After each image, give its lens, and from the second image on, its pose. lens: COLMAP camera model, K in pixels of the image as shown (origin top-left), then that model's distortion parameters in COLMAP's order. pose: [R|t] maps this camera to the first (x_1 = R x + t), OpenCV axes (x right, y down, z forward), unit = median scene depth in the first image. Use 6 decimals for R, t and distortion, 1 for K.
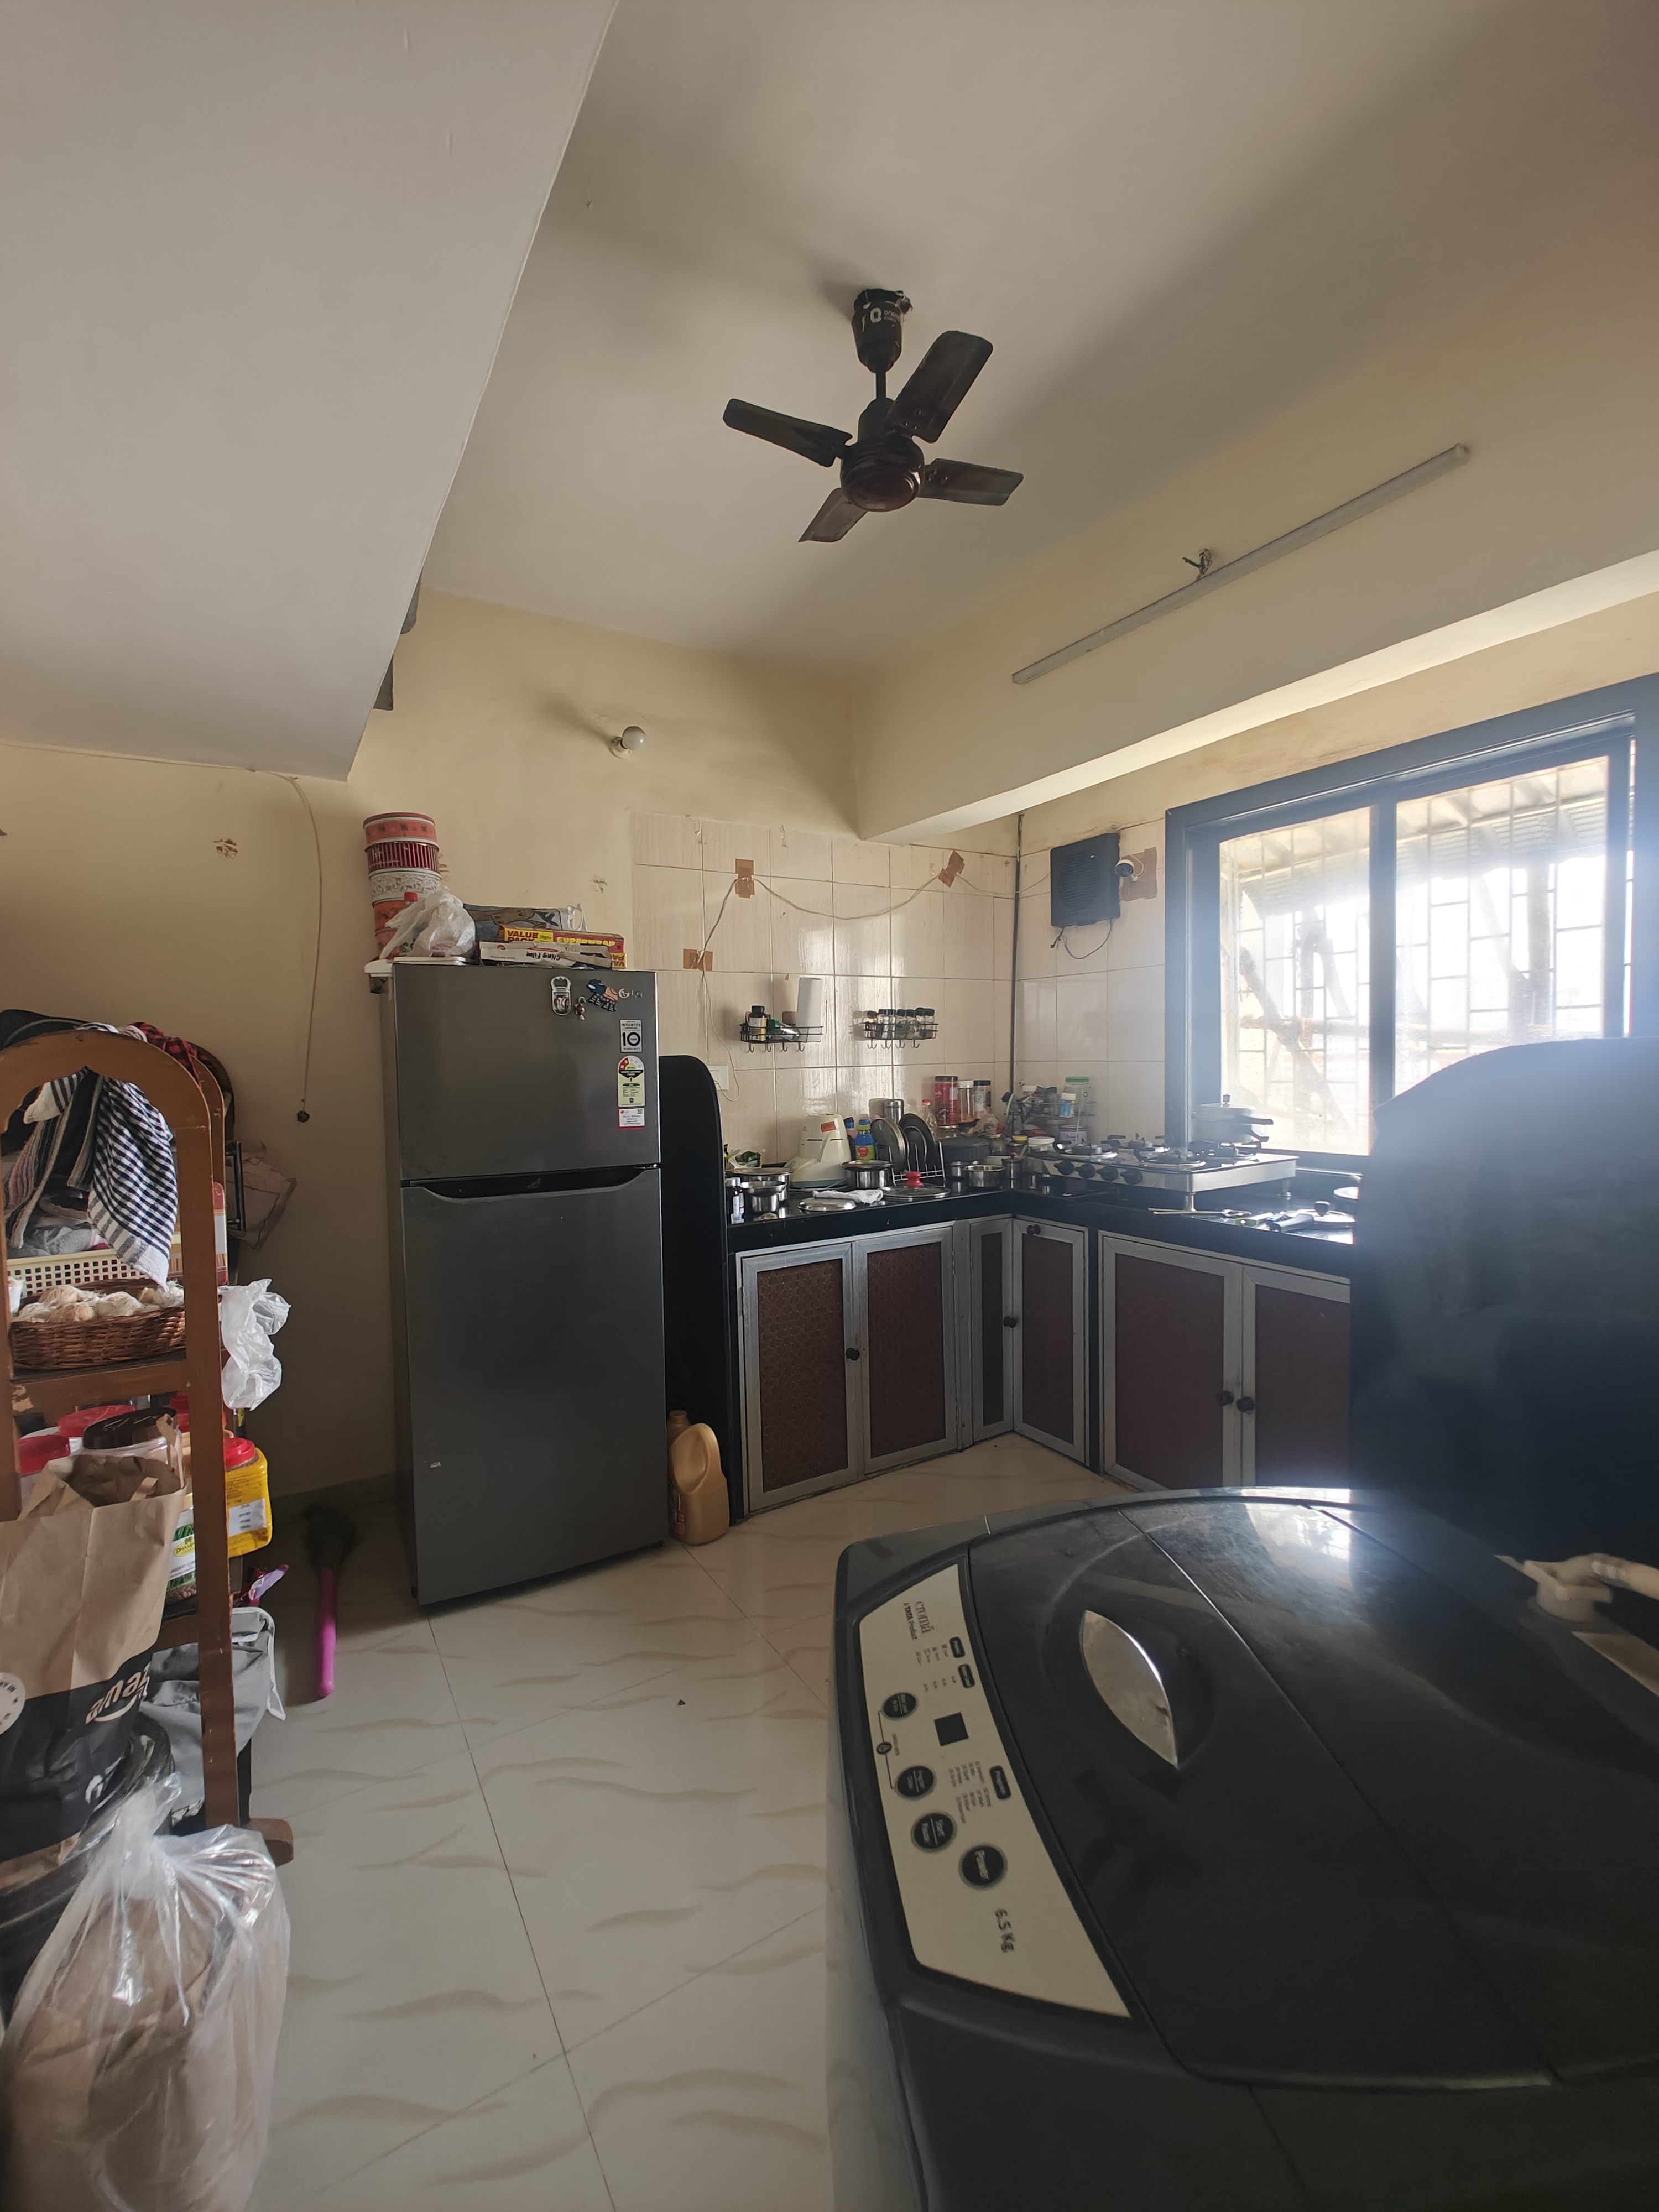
lens RADIAL K [[919.0, 0, 821.0], [0, 919.0, 1109.5], [0, 0, 1]] dist [-0.005397, 0.000194]
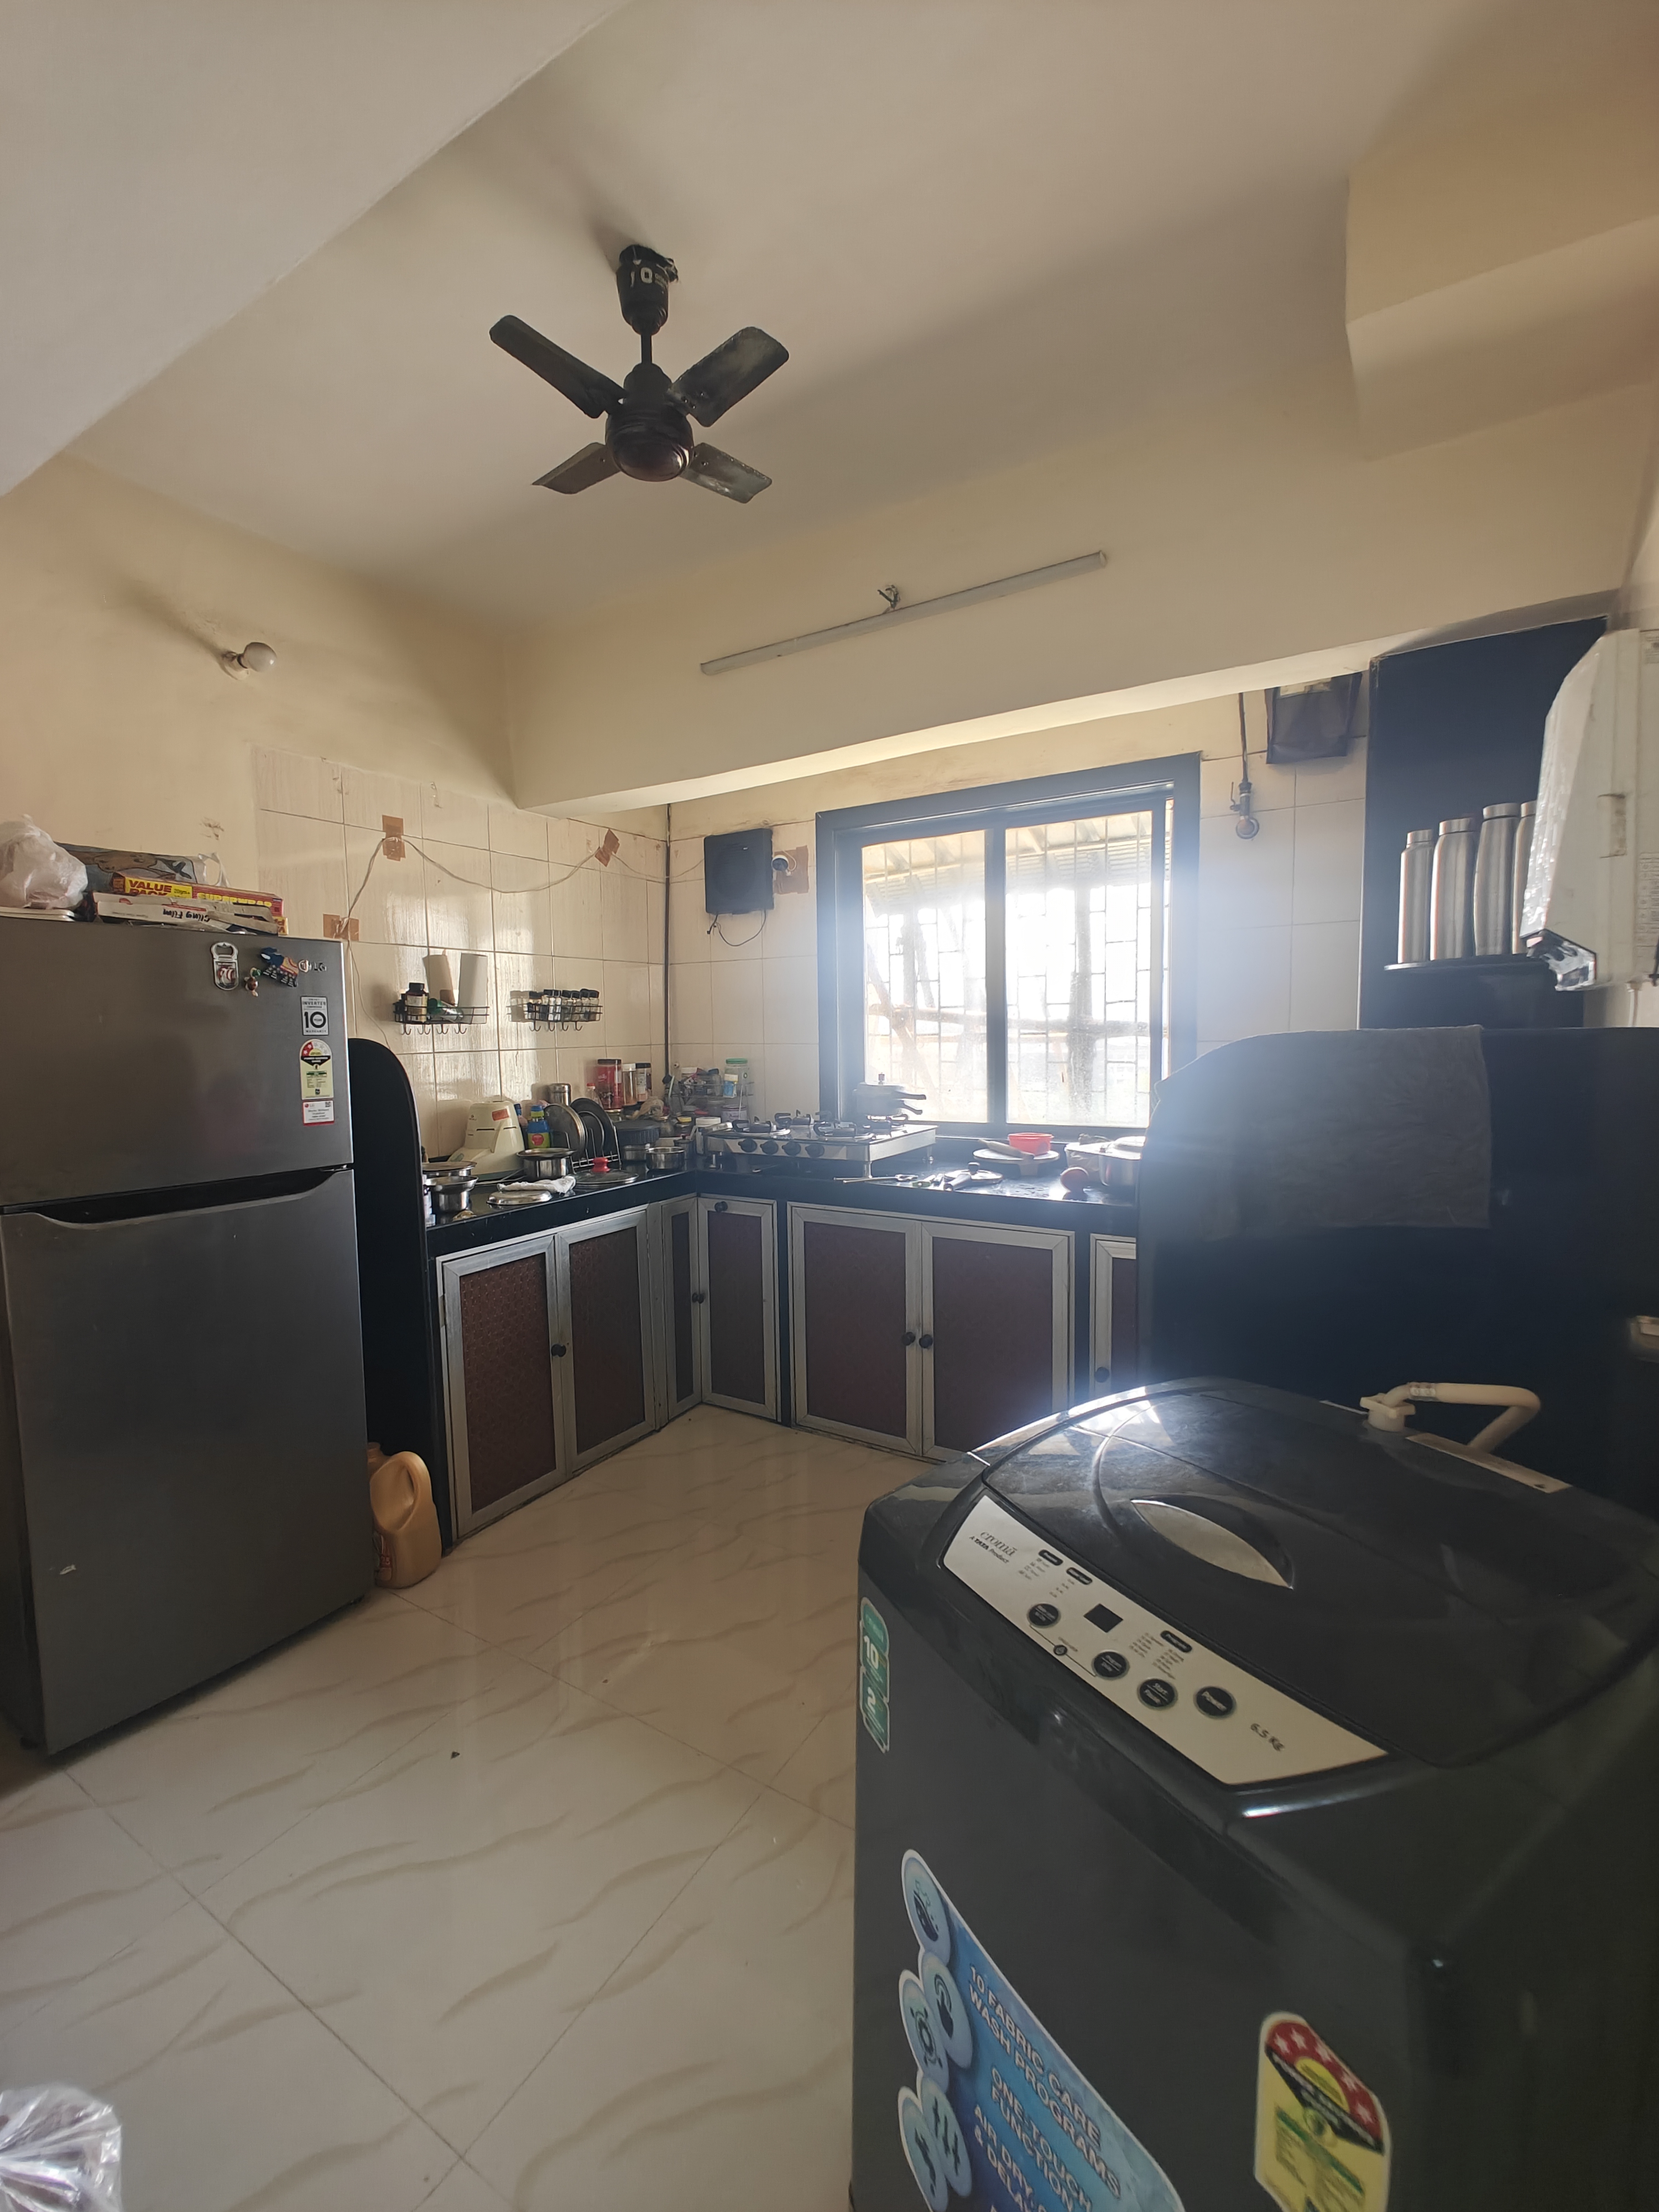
lens RADIAL K [[919.0, 0, 821.0], [0, 919.0, 1109.5], [0, 0, 1]] dist [-0.005397, 0.000194]
pose [[0.893535, -0.033565, 0.447738, -0.142793], [0.024460, 0.999360, 0.026104, -0.003506], [-0.448327, -0.012374, 0.893784, 0.024335]]
